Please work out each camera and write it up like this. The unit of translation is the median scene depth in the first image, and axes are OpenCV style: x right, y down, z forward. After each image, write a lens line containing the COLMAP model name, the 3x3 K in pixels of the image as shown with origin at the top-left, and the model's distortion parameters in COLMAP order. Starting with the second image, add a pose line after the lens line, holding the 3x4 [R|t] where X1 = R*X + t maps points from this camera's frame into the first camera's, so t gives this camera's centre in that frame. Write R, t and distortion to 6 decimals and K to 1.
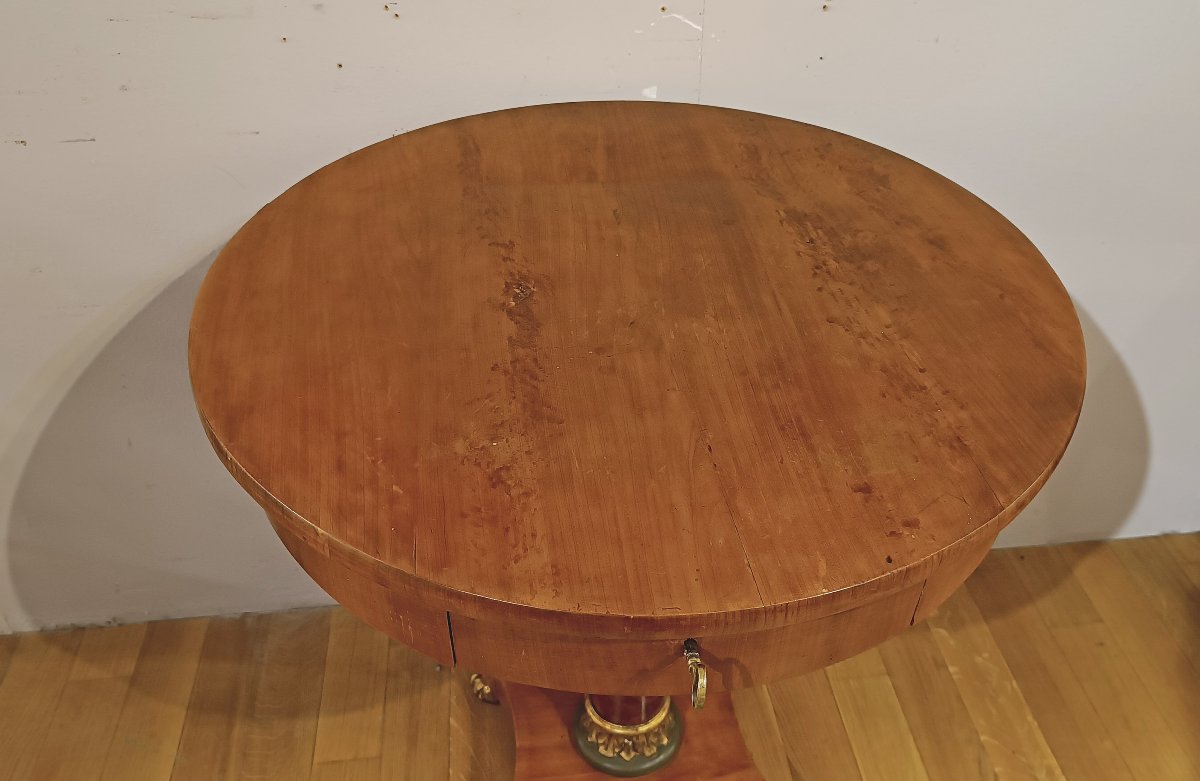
lens RADIAL K [[954.4, 0, 622.3], [0, 954.4, 358.6], [0, 0, 1]] dist [-0.006762, -0.005470]
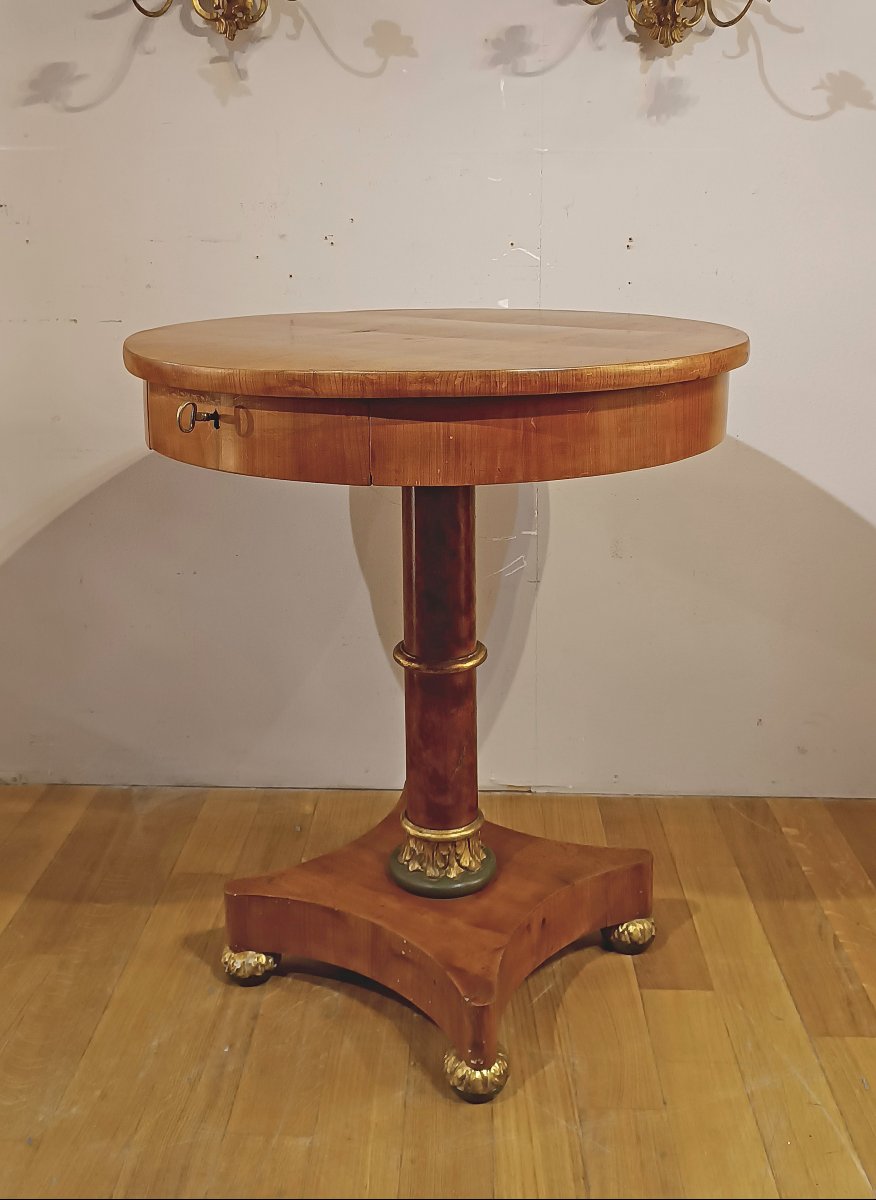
lens RADIAL K [[1080.9, 0, 432.4], [0, 1080.9, 394.5], [0, 0, 1]] dist [-0.010947, -0.000314]
pose [[0.987890, 0.013518, -0.154569, 0.142896], [-0.084631, 0.881901, -0.463776, 0.480863], [0.130045, 0.471241, 0.872365, -0.270272]]
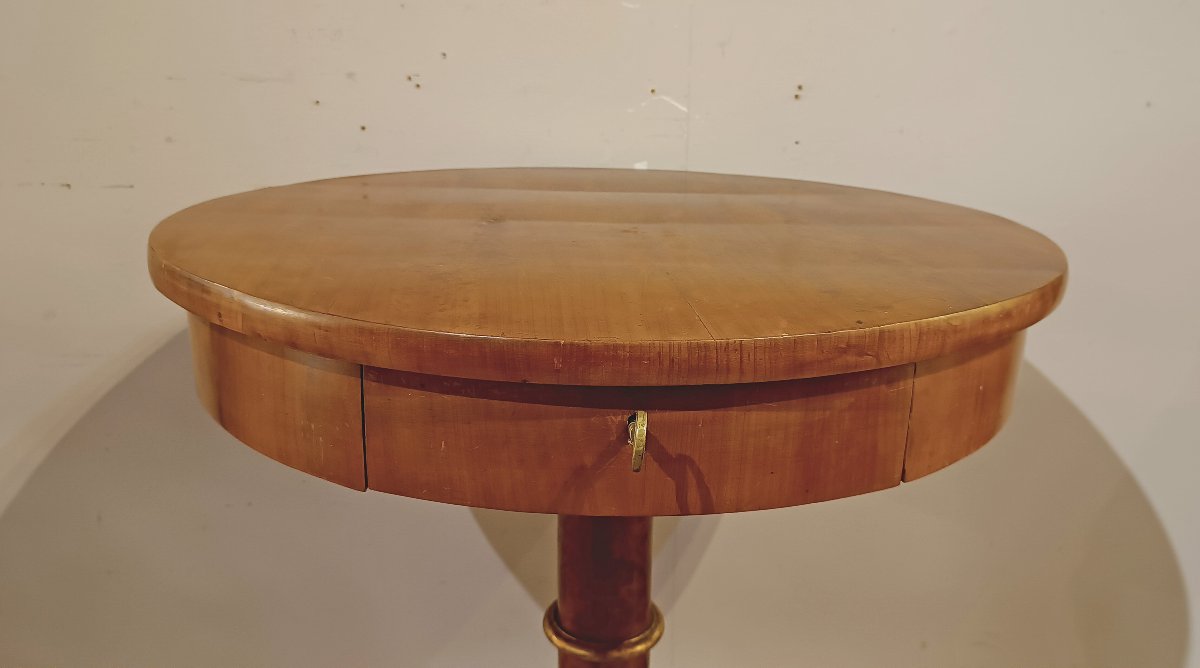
lens RADIAL K [[898.8, 0, 615.9], [0, 898.8, 281.6], [0, 0, 1]] dist [-0.006020, -0.001014]
pose [[0.999126, 0.017983, -0.037745, 0.034561], [-0.031502, 0.917363, -0.396802, 0.211019], [0.027491, 0.397645, 0.917128, 0.087052]]
